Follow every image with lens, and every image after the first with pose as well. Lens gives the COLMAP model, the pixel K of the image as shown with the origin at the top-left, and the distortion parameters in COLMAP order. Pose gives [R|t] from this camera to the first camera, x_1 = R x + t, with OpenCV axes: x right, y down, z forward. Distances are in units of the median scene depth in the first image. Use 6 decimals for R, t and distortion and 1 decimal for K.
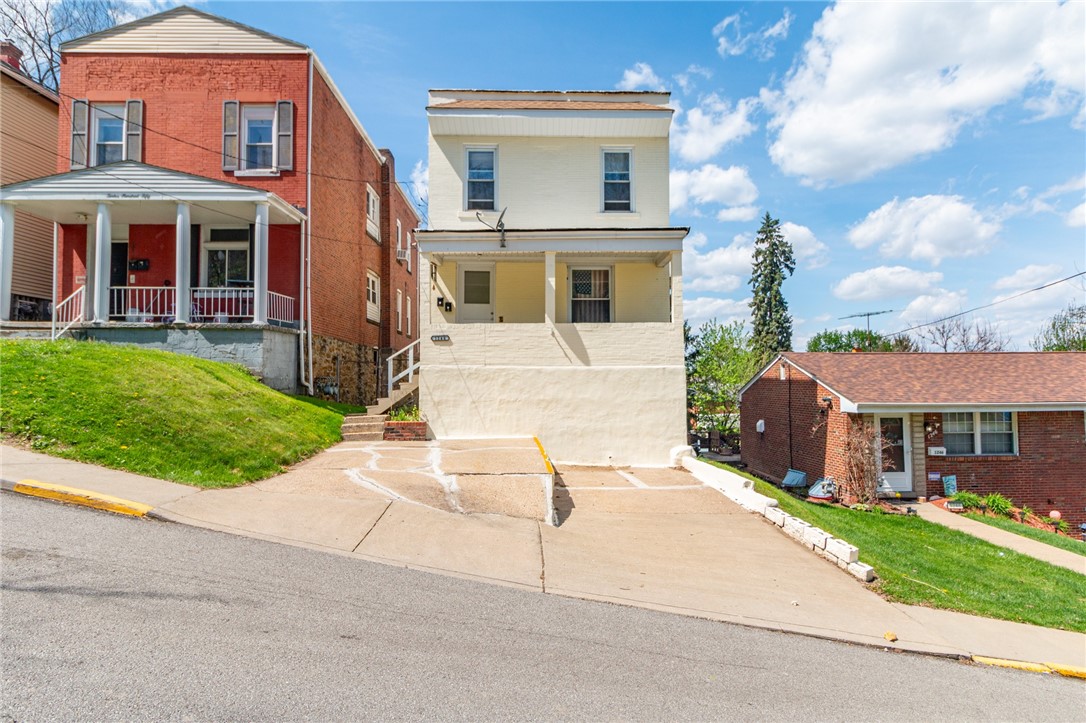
lens RADIAL K [[590.0, 0, 542.0], [0, 590.0, 364.1], [0, 0, 1]] dist [-0.001498, -0.000559]
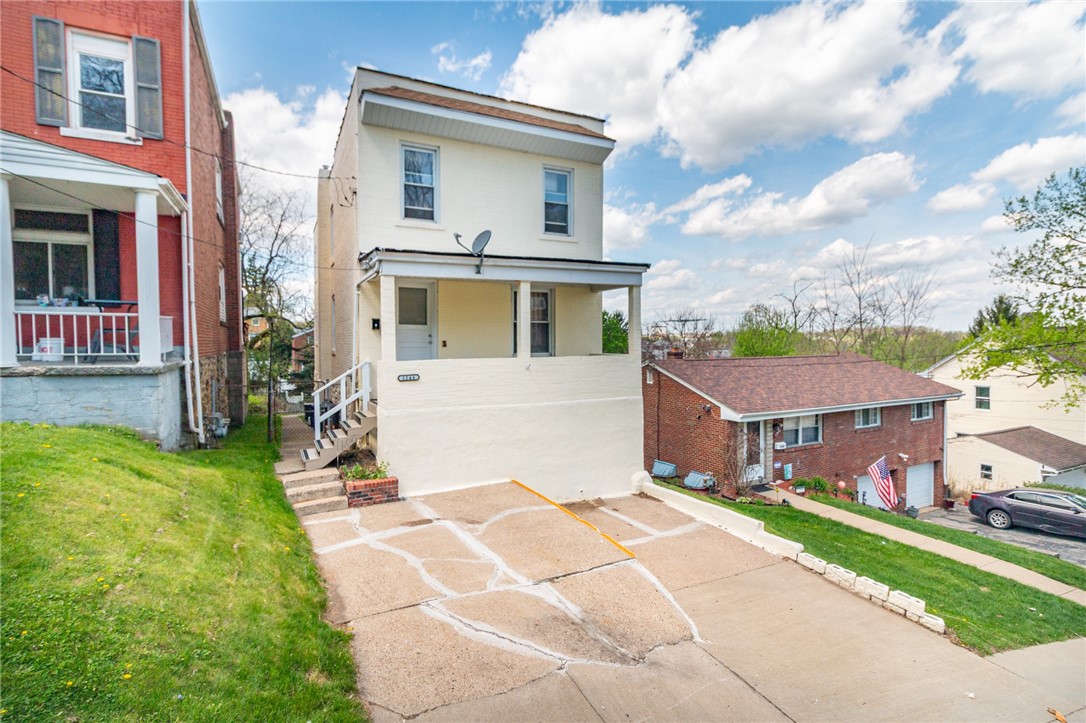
lens RADIAL K [[520.4, 0, 543.0], [0, 520.4, 361.5], [0, 0, 1]] dist [-0.004635, 0.000273]
pose [[0.908541, -0.016654, 0.417464, -0.270606], [-0.010947, 0.997913, 0.063635, -0.102336], [-0.417652, -0.062385, 0.906463, 0.209009]]
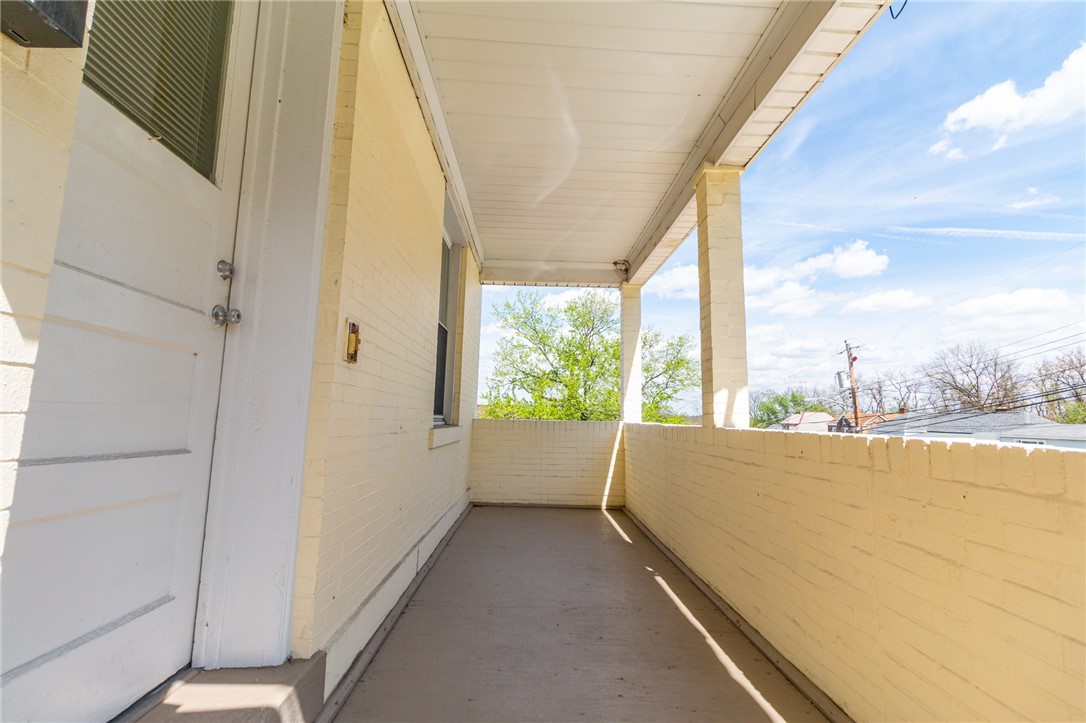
lens RADIAL K [[513.2, 0, 545.3], [0, 513.2, 354.2], [0, 0, 1]] dist [0.003509, -0.000208]
pose [[-0.009970, 0.135615, 0.990711, -0.196434], [-0.048511, 0.989528, -0.135941, -0.058975], [-0.998773, -0.049416, -0.003286, 0.965489]]
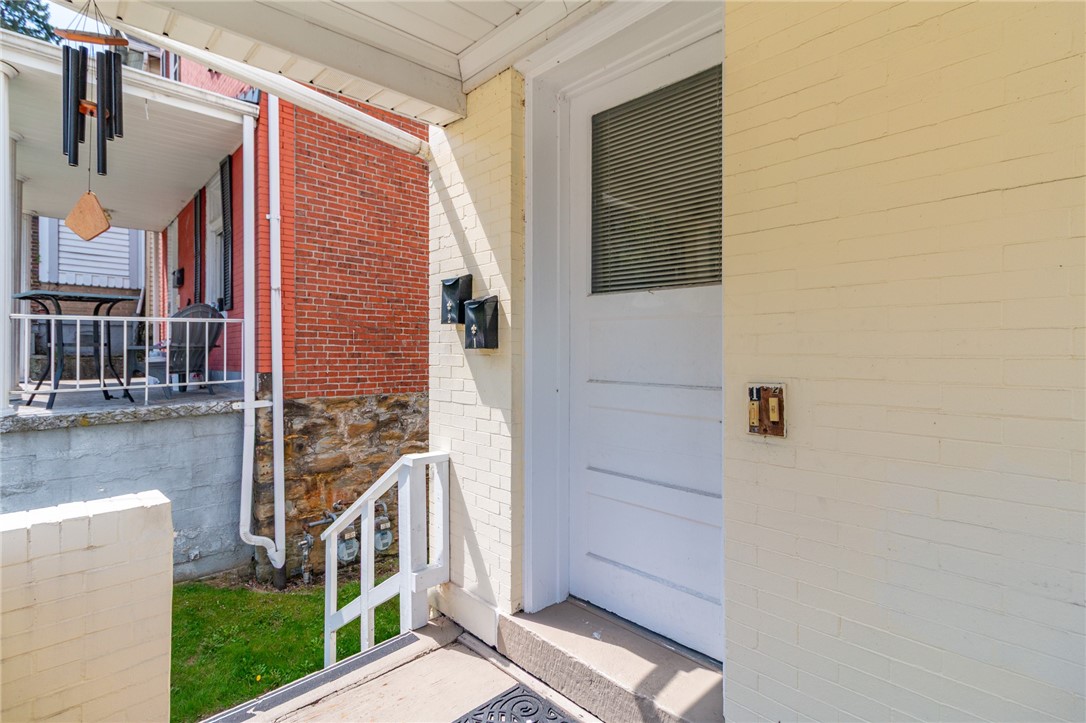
lens RADIAL K [[513.2, 0, 545.3], [0, 513.2, 354.2], [0, 0, 1]] dist [0.003509, -0.000208]
pose [[0.678813, 0.000648, -0.734311, -0.025809], [0.020050, 0.999610, 0.019416, -0.090676], [0.734037, -0.027902, 0.678536, 0.912747]]
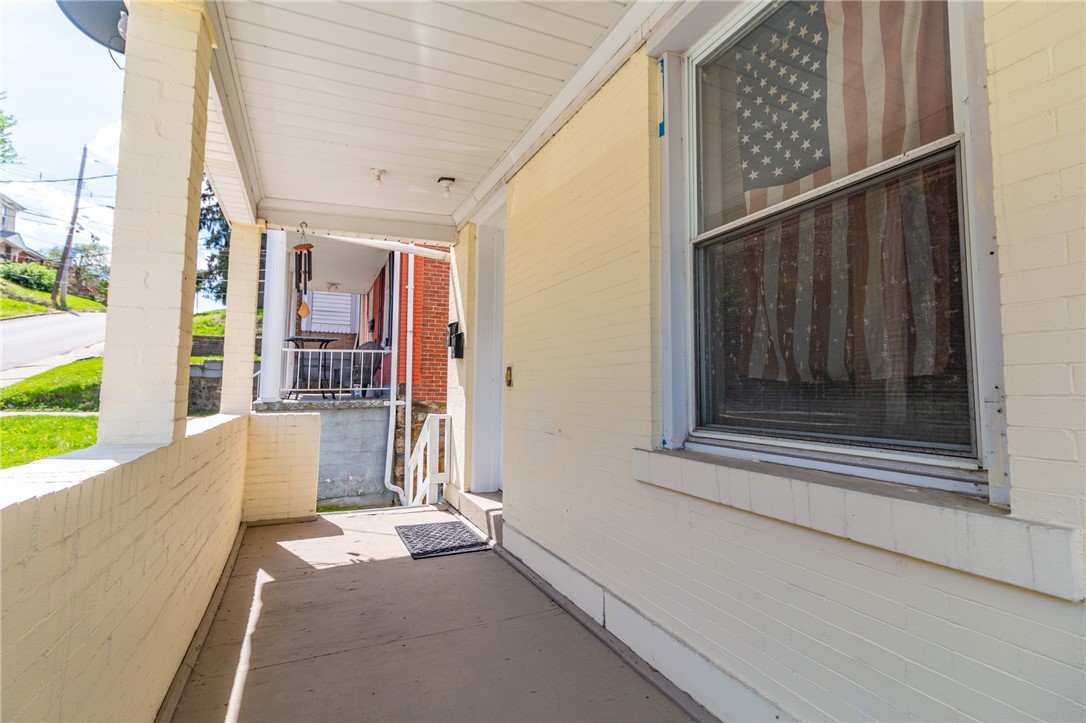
lens RADIAL K [[523.4, 0, 533.1], [0, 523.4, 350.4], [0, 0, 1]] dist [0.000707, 0.000024]
pose [[0.369650, -0.064608, -0.926922, 0.168348], [0.013785, 0.997851, -0.064054, -0.072811], [0.929069, 0.010900, 0.369746, 0.930335]]
